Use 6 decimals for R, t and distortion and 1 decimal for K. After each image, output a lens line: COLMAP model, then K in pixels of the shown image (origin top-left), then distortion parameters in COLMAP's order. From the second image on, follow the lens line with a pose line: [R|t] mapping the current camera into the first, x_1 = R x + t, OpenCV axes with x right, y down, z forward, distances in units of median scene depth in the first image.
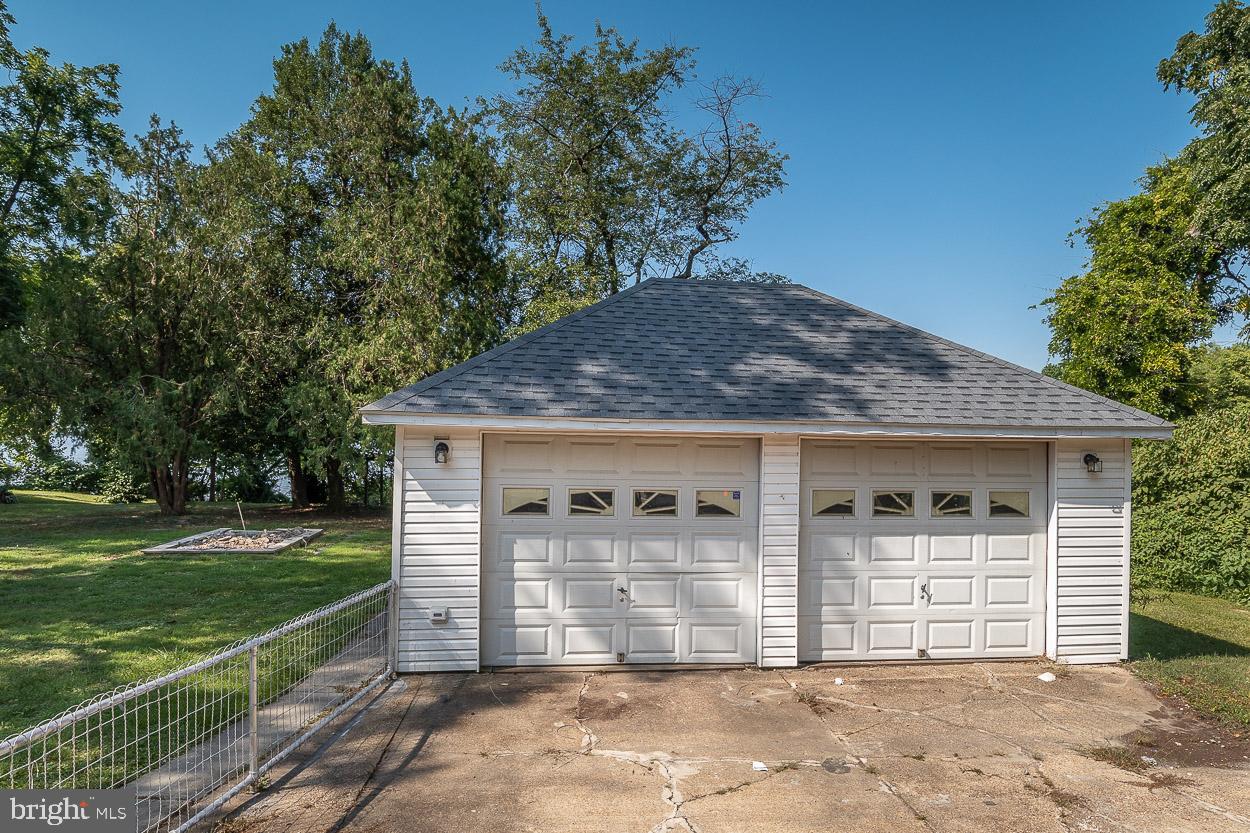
lens RADIAL K [[740.4, 0, 626.7], [0, 740.4, 443.4], [0, 0, 1]] dist [-0.002385, -0.000039]
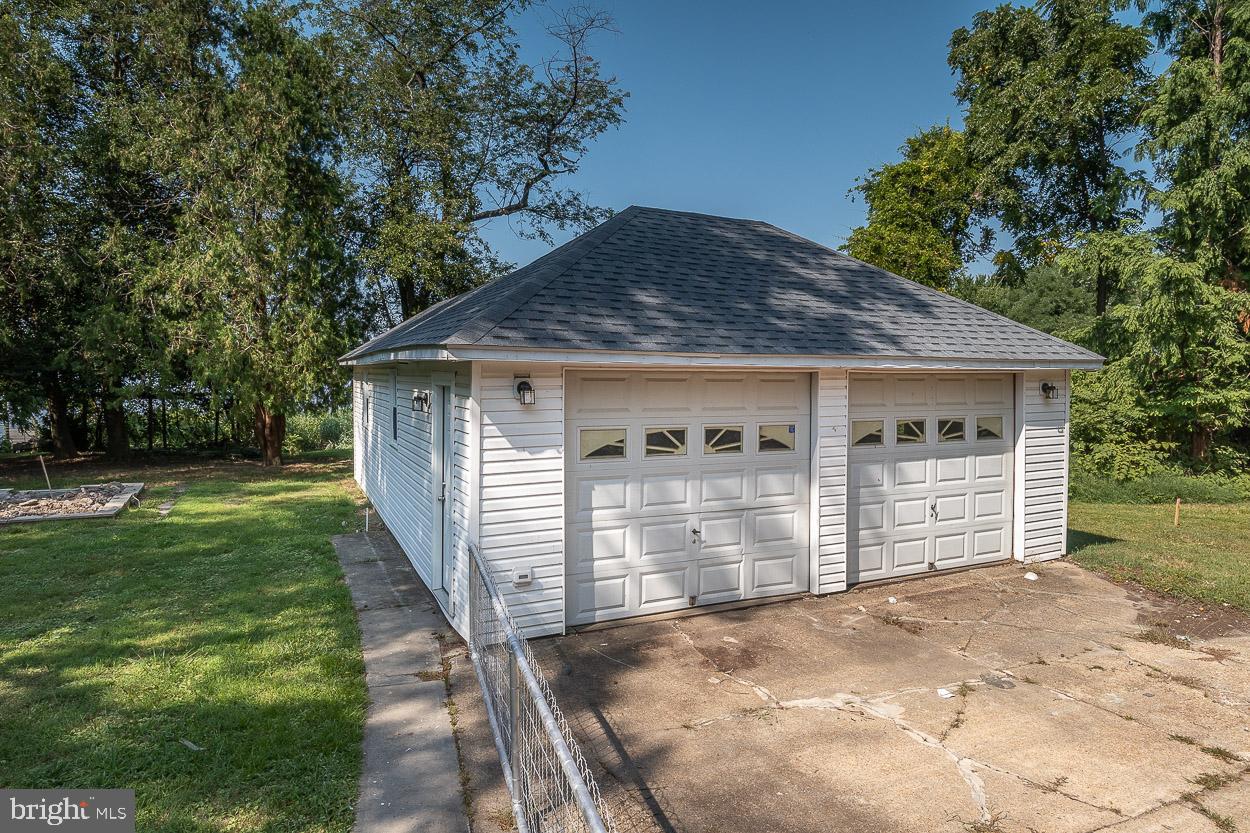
lens RADIAL K [[720.9, 0, 624.6], [0, 720.9, 397.5], [0, 0, 1]] dist [-0.003316, -0.000286]
pose [[0.946480, -0.020897, 0.322085, -0.388830], [0.009905, 0.999312, 0.035731, -0.010216], [-0.322610, -0.030629, 0.946036, 0.146079]]
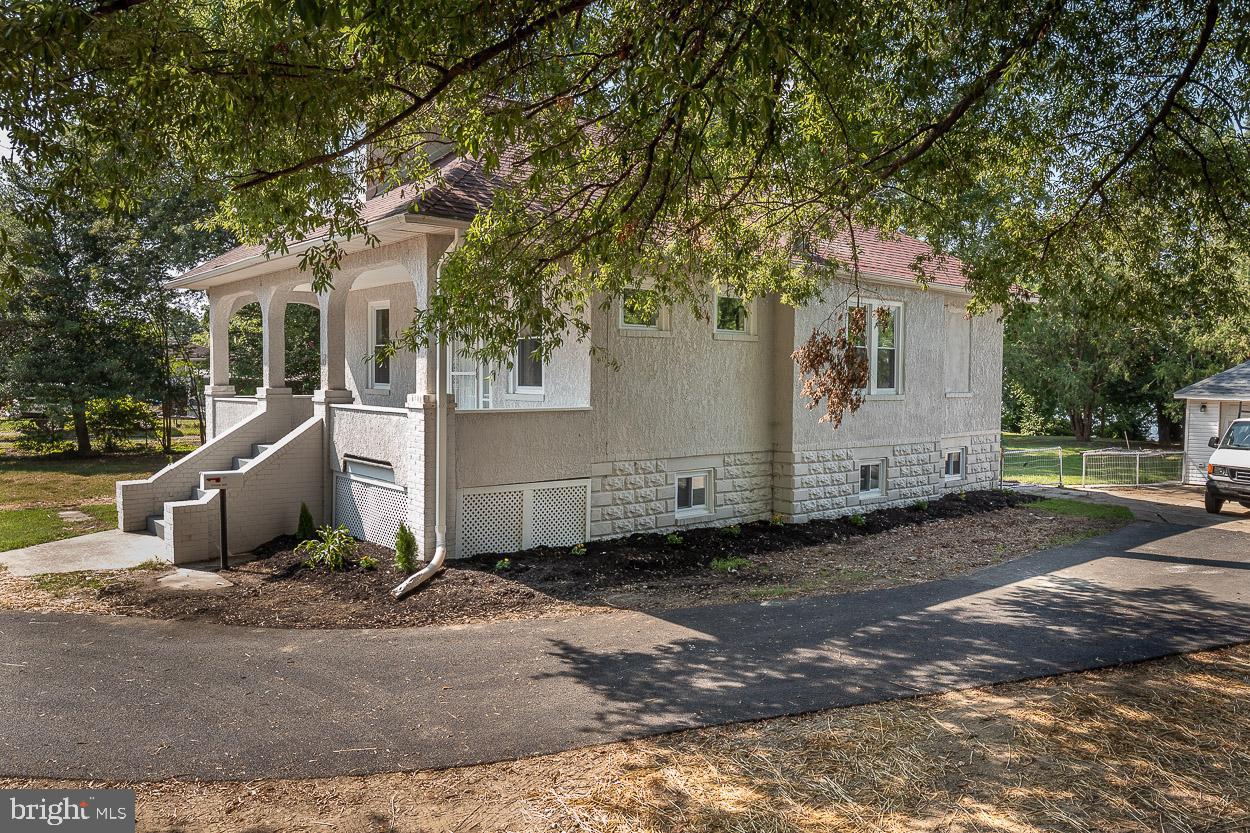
lens RADIAL K [[896.2, 0, 625.0], [0, 896.2, 416.5], [0, 0, 1]] dist [-0.030451, -0.000492]
pose [[0.557113, 0.029187, -0.829924, 1.317755], [-0.002667, 0.999440, 0.033359, -0.063578], [0.830432, -0.016371, 0.556879, -2.708396]]
